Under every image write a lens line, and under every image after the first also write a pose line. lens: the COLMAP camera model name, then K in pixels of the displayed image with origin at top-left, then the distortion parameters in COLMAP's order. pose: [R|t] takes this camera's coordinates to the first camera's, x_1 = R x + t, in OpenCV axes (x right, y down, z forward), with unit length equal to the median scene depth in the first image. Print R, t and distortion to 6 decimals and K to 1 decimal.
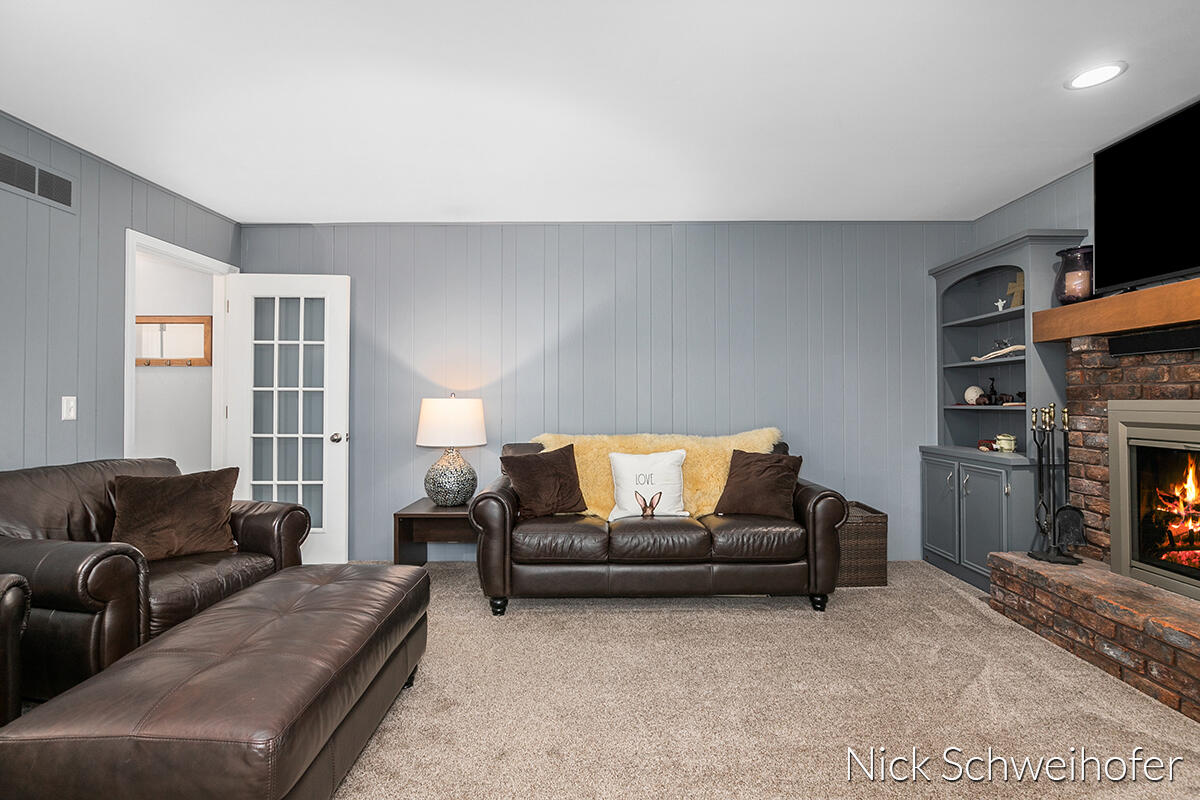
lens RADIAL K [[569.0, 0, 600.9], [0, 569.0, 397.8], [0, 0, 1]] dist [-0.001356, 0.000063]
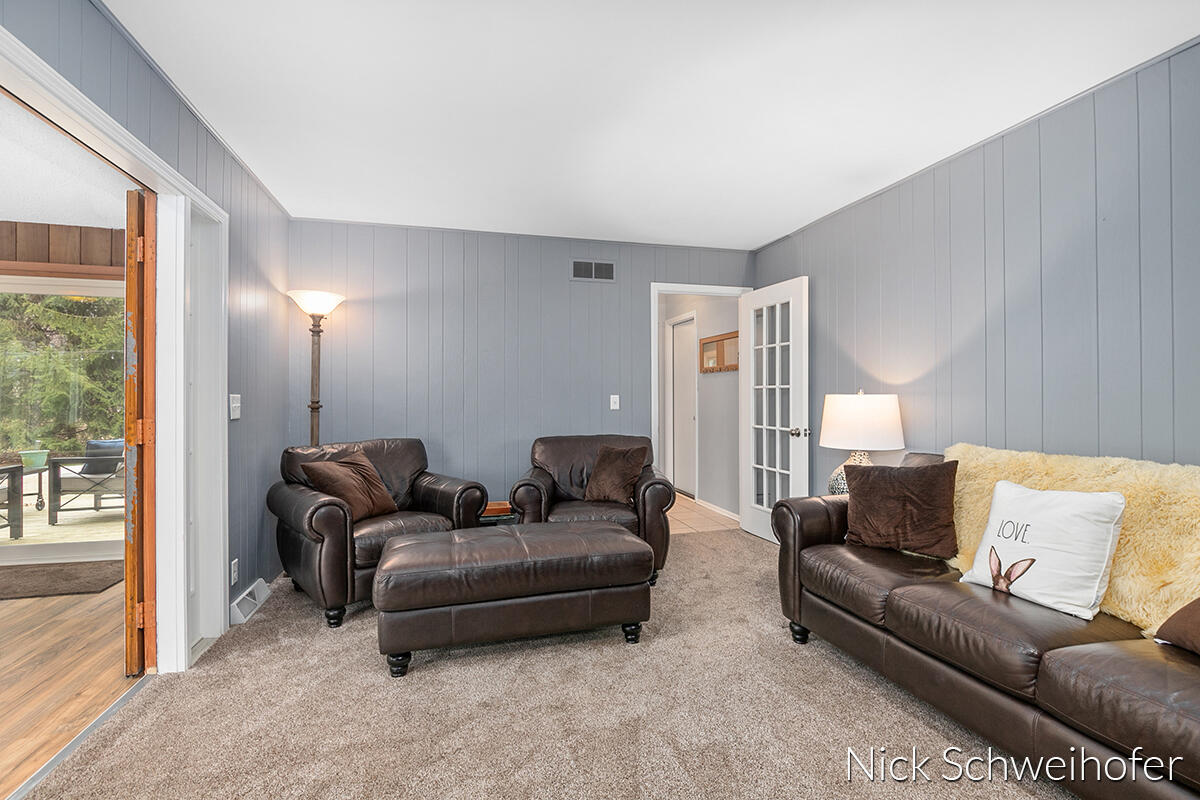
lens RADIAL K [[569.0, 0, 604.9], [0, 569.0, 396.2], [0, 0, 1]] dist [-0.001356, 0.000063]
pose [[0.270602, -0.002178, -0.962689, 0.454700], [0.007611, 0.999971, -0.000123, 0.001103], [0.962661, -0.007294, 0.270610, 0.374474]]
